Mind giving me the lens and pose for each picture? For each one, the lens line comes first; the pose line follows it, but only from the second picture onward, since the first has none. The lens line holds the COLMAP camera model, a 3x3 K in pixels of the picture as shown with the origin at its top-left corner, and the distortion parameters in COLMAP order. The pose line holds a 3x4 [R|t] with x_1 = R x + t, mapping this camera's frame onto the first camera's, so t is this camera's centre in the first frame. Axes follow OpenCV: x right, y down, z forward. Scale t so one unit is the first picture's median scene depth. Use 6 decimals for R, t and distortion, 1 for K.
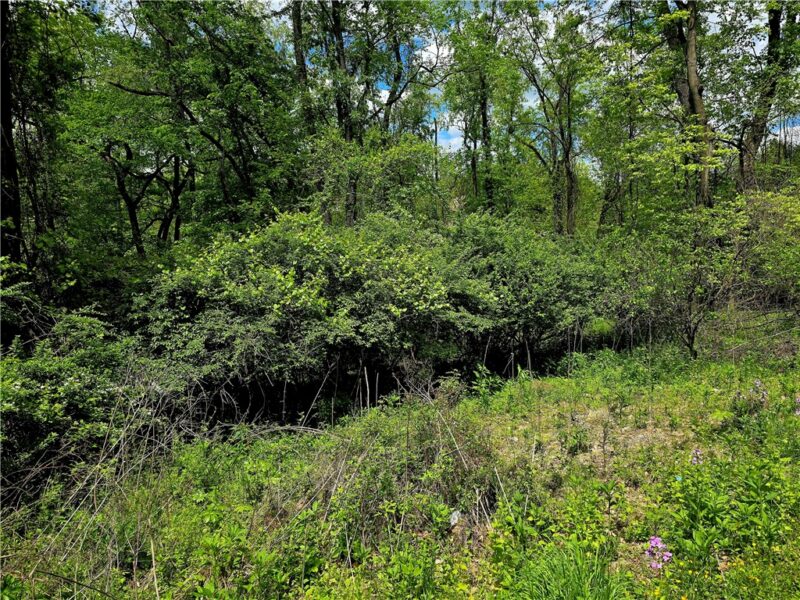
lens RADIAL K [[513.2, 0, 399.4], [0, 513.2, 309.6], [0, 0, 1]] dist [0.001788, -0.001388]
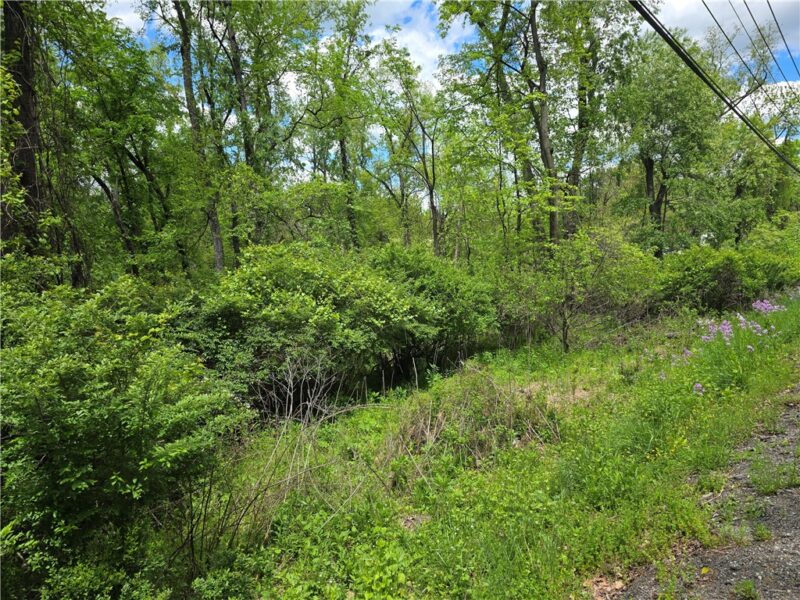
lens RADIAL K [[513.2, 0, 399.4], [0, 513.2, 309.6], [0, 0, 1]] dist [0.001788, -0.001388]
pose [[0.953346, -0.046001, 0.298354, -0.288048], [0.061138, 0.997262, -0.041597, 0.022558], [-0.295623, 0.057897, 0.953549, -0.182706]]
